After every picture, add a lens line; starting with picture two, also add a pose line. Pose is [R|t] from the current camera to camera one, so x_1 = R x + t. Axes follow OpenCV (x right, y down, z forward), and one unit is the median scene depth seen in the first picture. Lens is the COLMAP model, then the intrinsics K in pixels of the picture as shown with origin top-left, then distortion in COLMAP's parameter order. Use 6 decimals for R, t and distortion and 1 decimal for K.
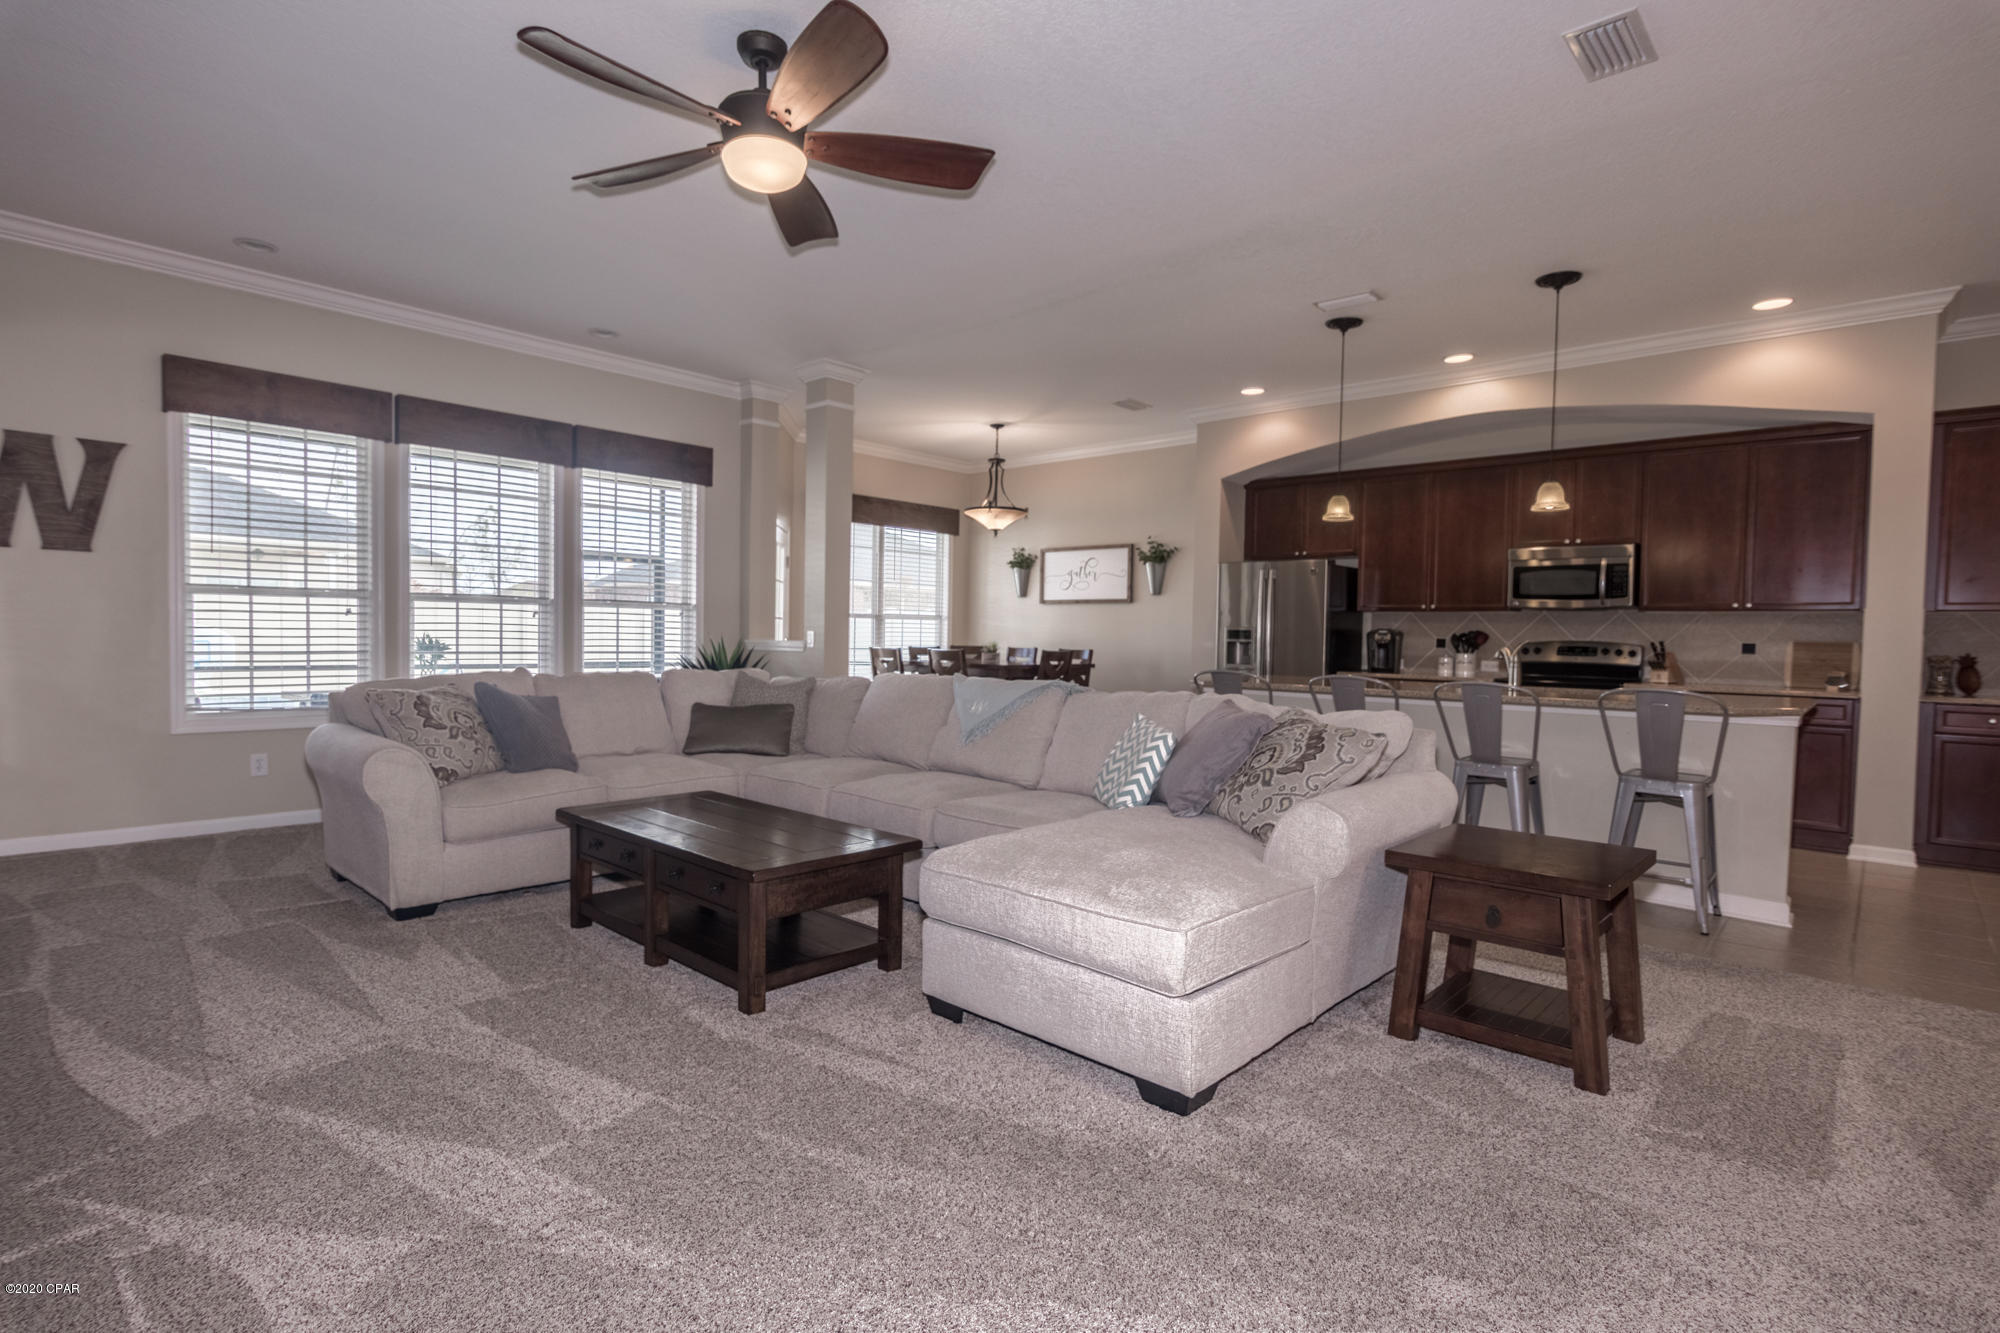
lens RADIAL K [[968.6, 0, 999.0], [0, 968.6, 664.8], [0, 0, 1]] dist [0.005194, -0.002352]
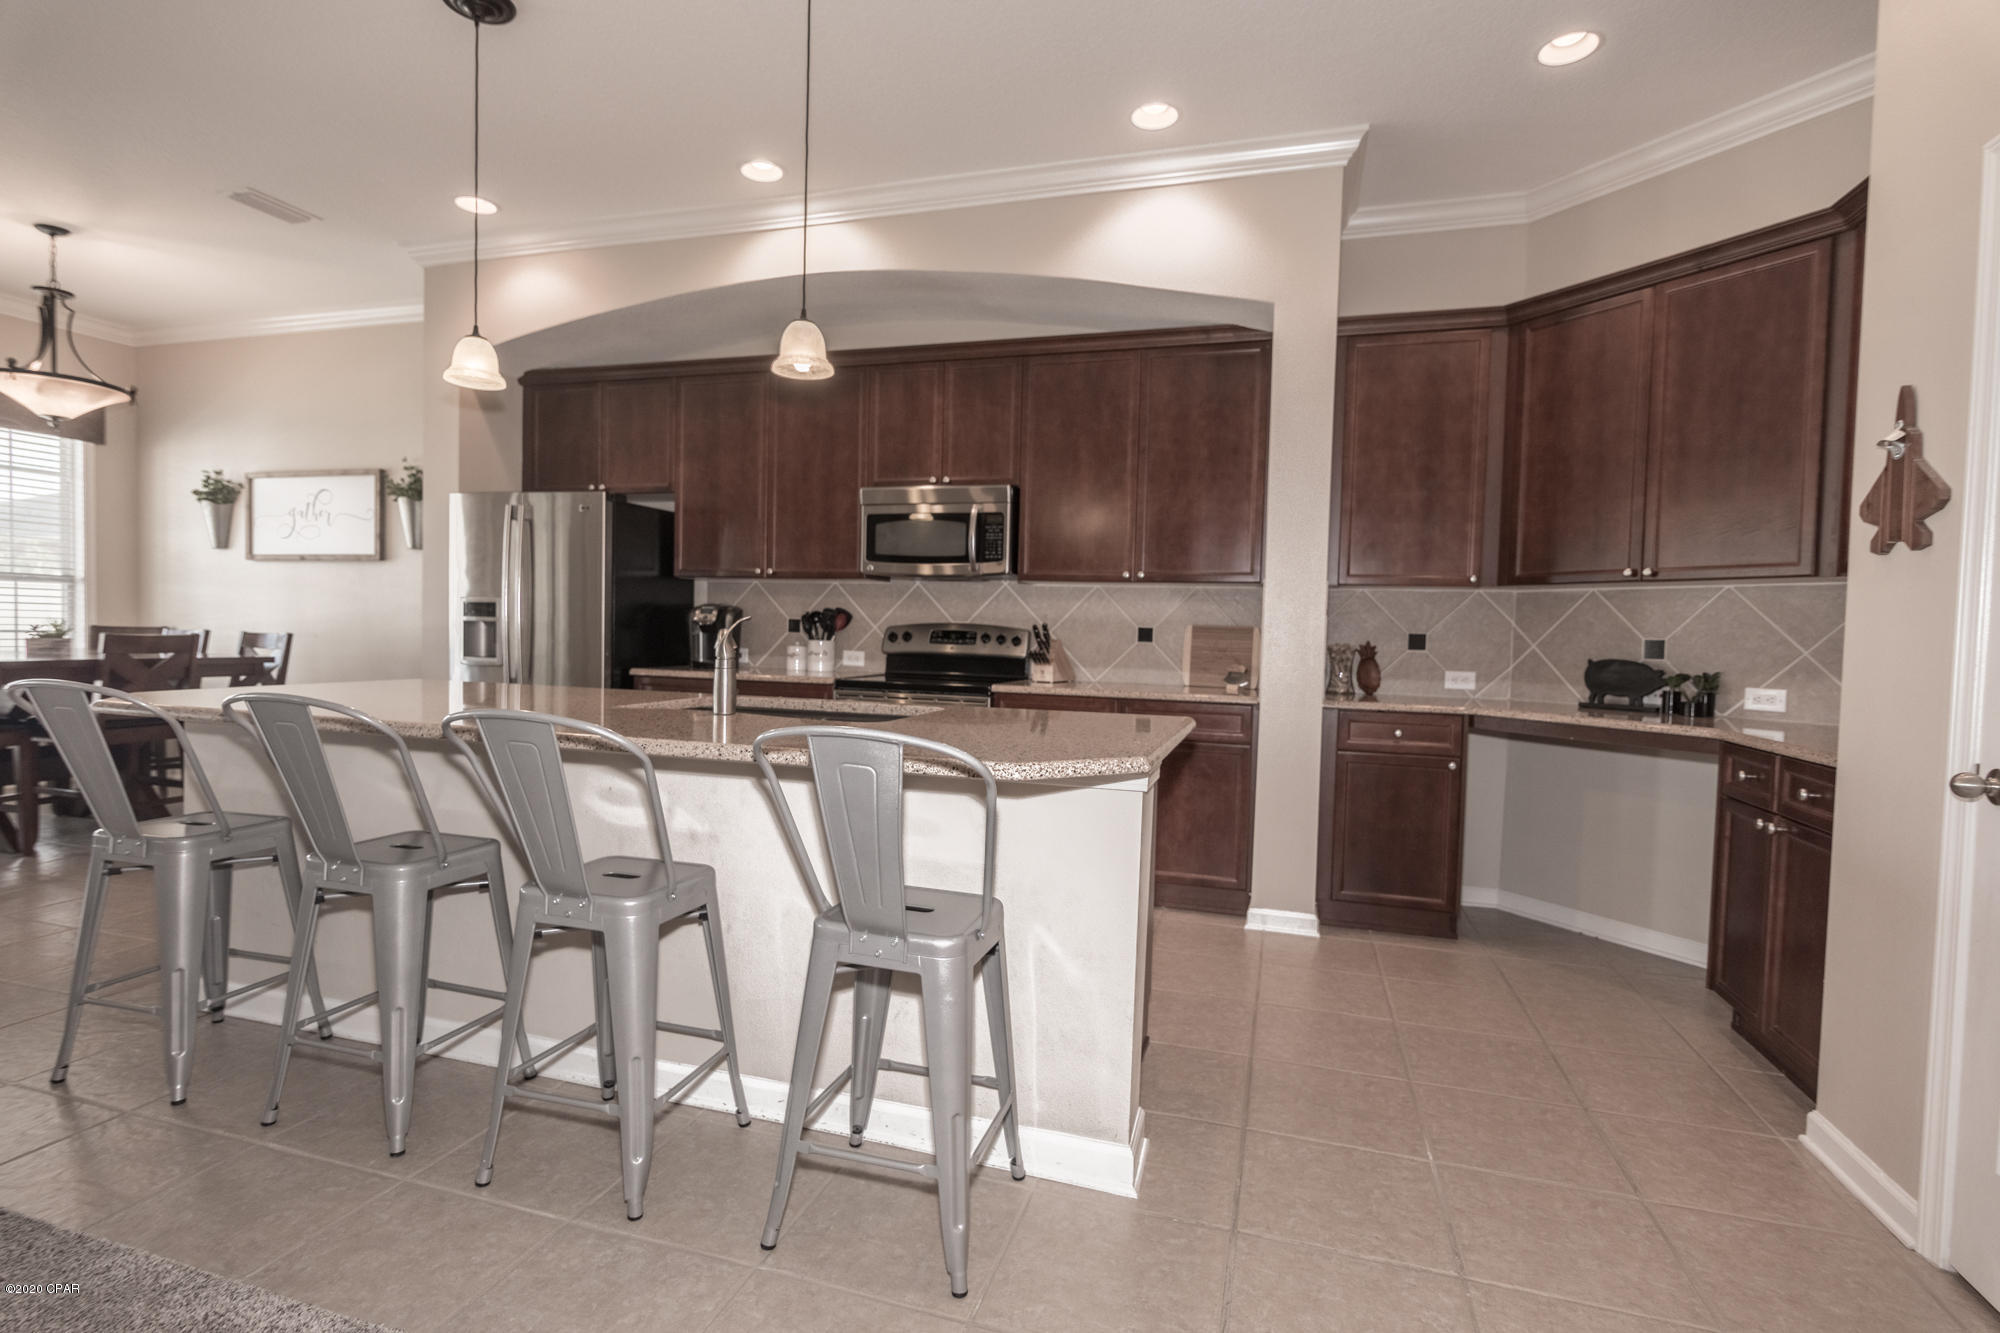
lens RADIAL K [[968.6, 0, 994.9], [0, 968.6, 662.6], [0, 0, 1]] dist [0.005194, -0.002352]
pose [[0.904134, -0.009784, 0.427137, 0.326682], [0.004201, 0.999893, 0.014011, -0.005820], [-0.427229, -0.010874, 0.904078, 0.351832]]
